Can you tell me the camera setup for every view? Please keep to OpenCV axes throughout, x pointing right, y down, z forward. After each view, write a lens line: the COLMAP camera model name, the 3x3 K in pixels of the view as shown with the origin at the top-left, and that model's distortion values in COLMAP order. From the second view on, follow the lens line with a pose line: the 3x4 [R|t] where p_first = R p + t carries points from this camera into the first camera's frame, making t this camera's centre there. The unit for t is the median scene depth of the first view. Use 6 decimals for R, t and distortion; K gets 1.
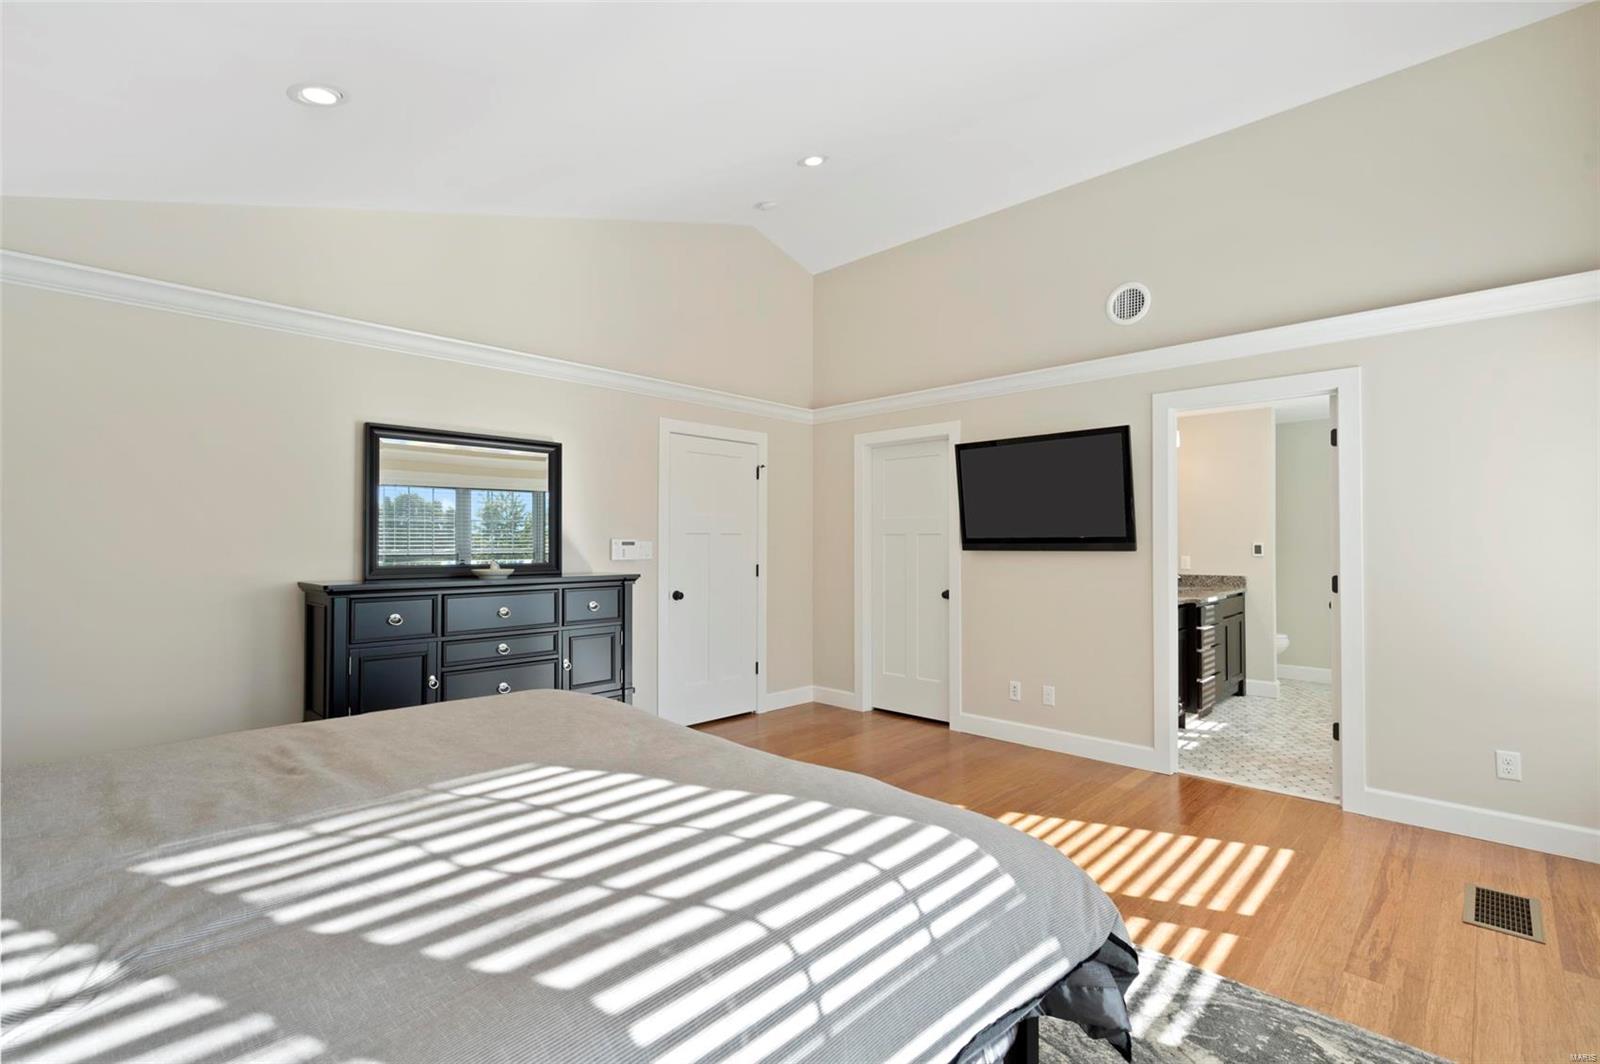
lens RADIAL K [[723.6, 0, 800.0], [0, 723.6, 532.0], [0, 0, 1]] dist [0.000535, 0.000462]
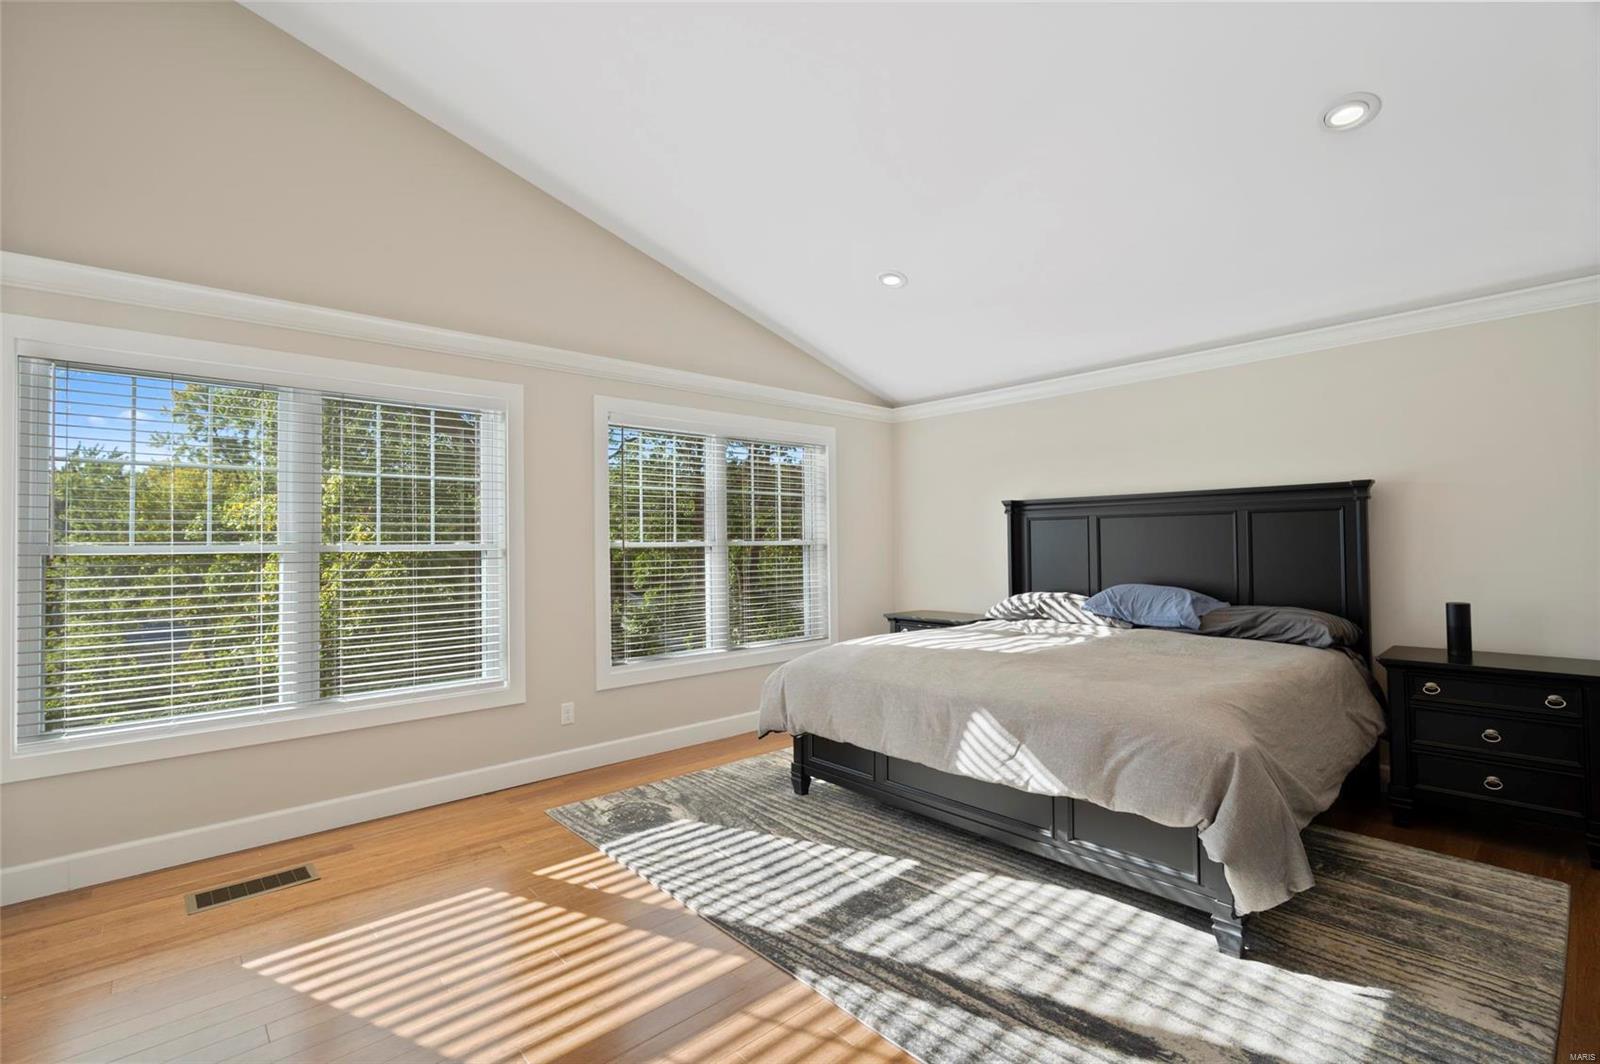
lens RADIAL K [[723.6, 0, 800.0], [0, 723.6, 532.0], [0, 0, 1]] dist [0.000535, 0.000462]
pose [[-0.997996, 0.010625, 0.062381, 0.052822], [0.008724, 0.999492, -0.030660, 0.023076], [-0.062675, -0.030054, -0.997581, 1.361565]]
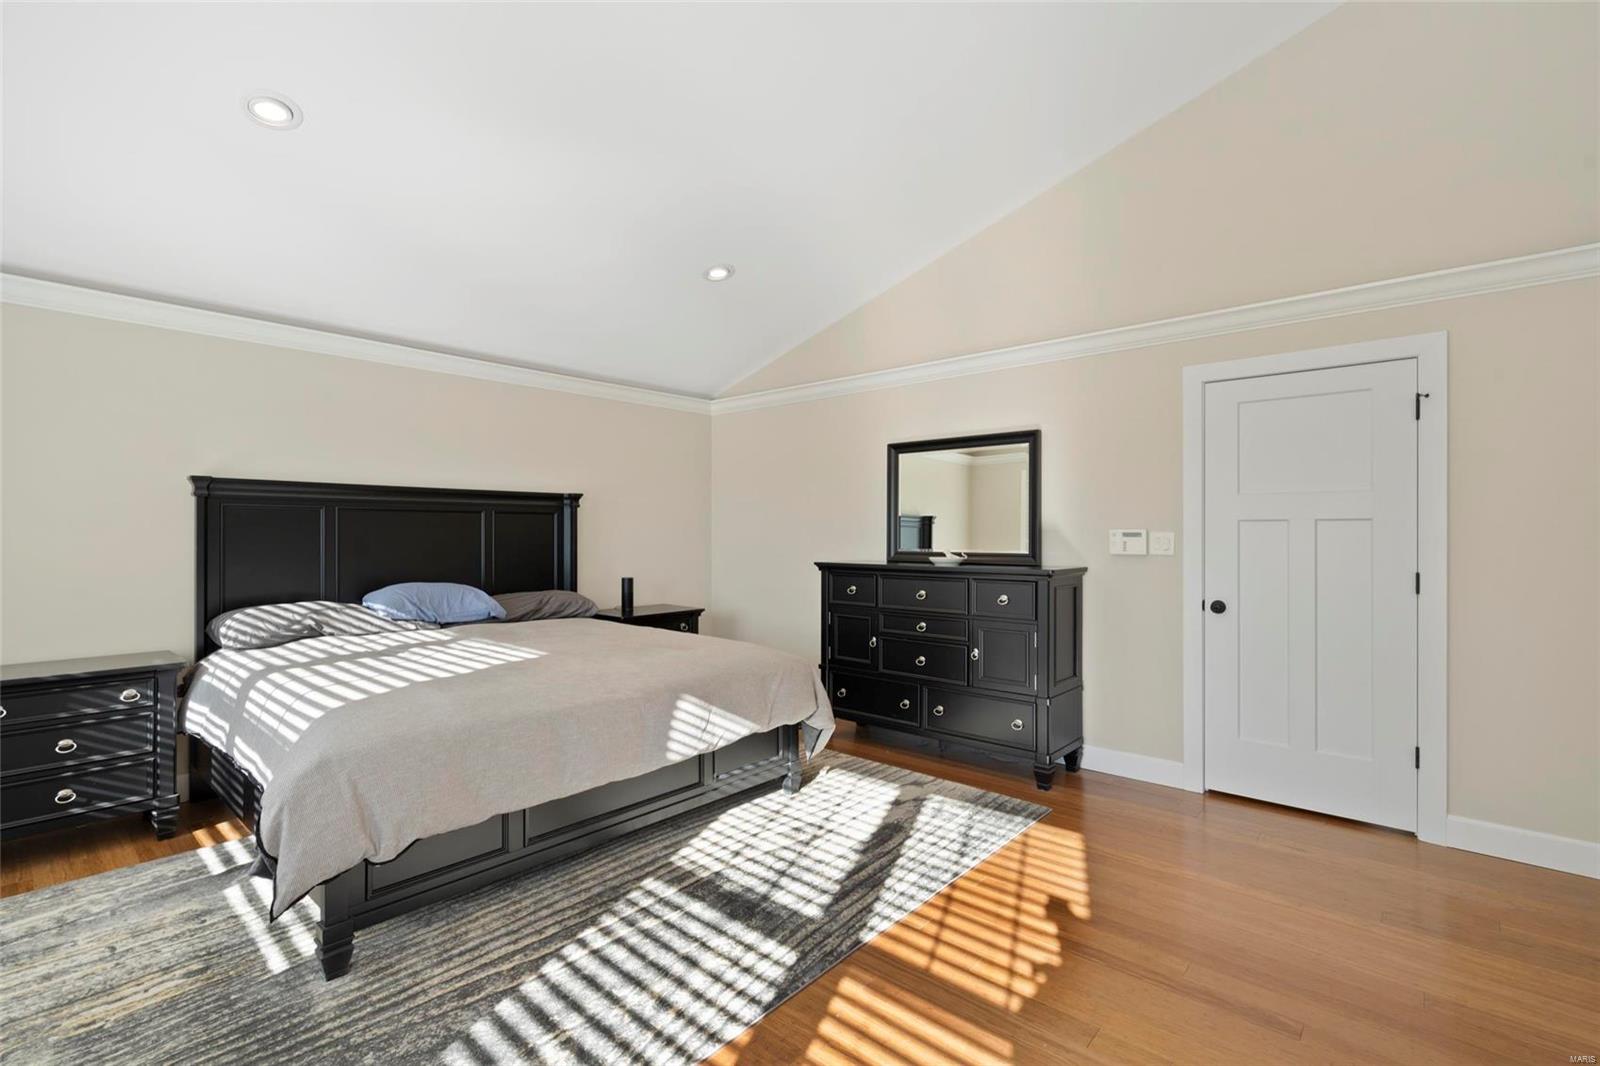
lens RADIAL K [[723.6, 0, 800.0], [0, 723.6, 533.0], [0, 0, 1]] dist [0.000535, 0.000462]
pose [[0.043424, 0.000183, -0.999057, 0.688108], [0.015887, 0.999873, 0.000874, 0.009172], [0.998930, -0.015910, 0.043415, 0.720713]]
